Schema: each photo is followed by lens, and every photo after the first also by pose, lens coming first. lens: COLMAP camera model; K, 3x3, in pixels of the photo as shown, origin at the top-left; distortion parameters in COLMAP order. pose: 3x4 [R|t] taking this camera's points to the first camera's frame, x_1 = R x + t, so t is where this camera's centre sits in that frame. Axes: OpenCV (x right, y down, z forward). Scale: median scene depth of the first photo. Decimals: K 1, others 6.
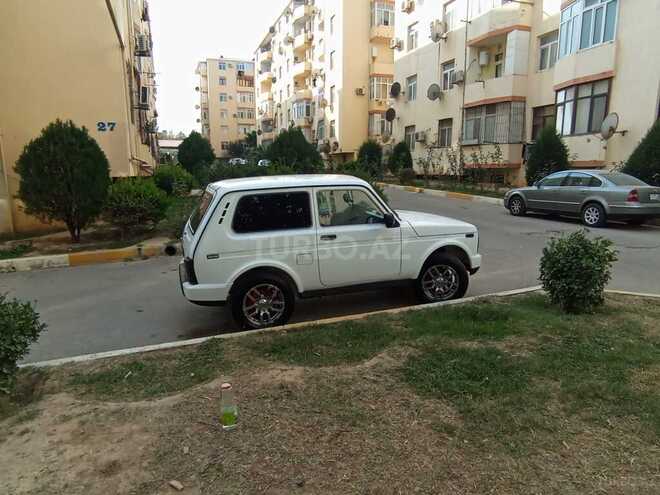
lens RADIAL K [[454.6, 0, 333.5], [0, 454.6, 260.9], [0, 0, 1]] dist [-0.066951, 0.066676]
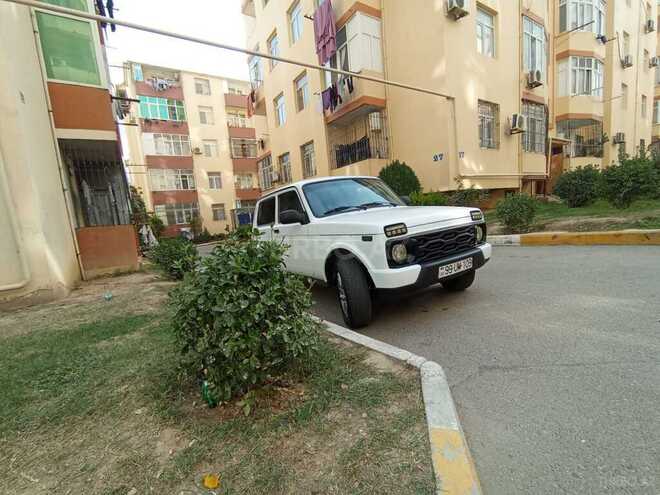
lens RADIAL K [[302.3, 0, 331.7], [0, 302.3, 254.6], [0, 0, 1]] dist [-0.044790, 0.028905]
pose [[0.225011, 0.107332, -0.968426, 0.619002], [-0.097060, 0.991440, 0.087331, -0.055777], [0.969510, 0.074345, 0.233503, 0.702984]]
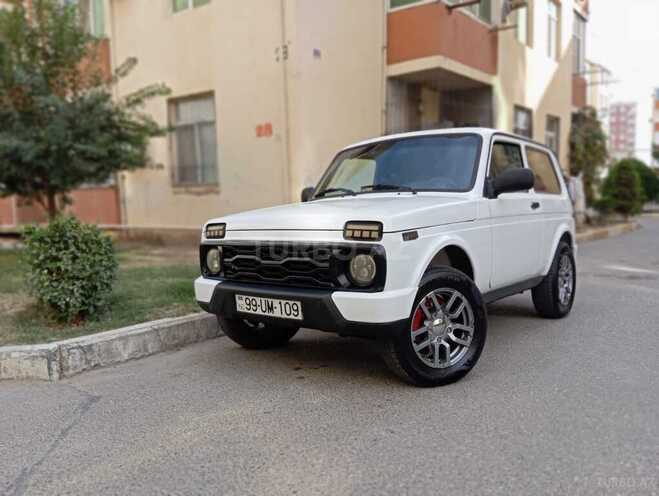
lens RADIAL K [[539.6, 0, 331.3], [0, 539.6, 246.4], [0, 0, 1]] dist [0.096616, -0.190316]
pose [[-0.852348, 0.081998, -0.516506, 0.445170], [-0.071309, 0.960185, 0.270110, -0.199324], [0.518090, 0.267059, -0.812565, 1.366053]]
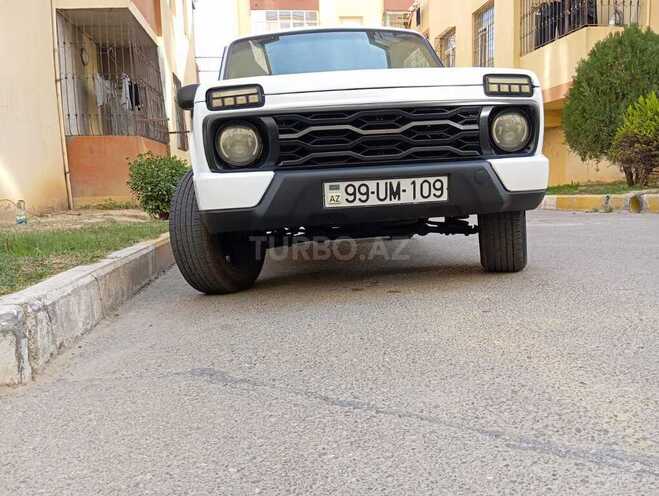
lens RADIAL K [[539.6, 0, 331.3], [0, 539.6, 246.4], [0, 0, 1]] dist [0.096616, -0.190316]
pose [[-0.229263, 0.133458, -0.964172, 0.591757], [-0.156754, 0.972564, 0.171893, -0.038379], [0.960659, 0.190547, -0.202053, 1.011865]]
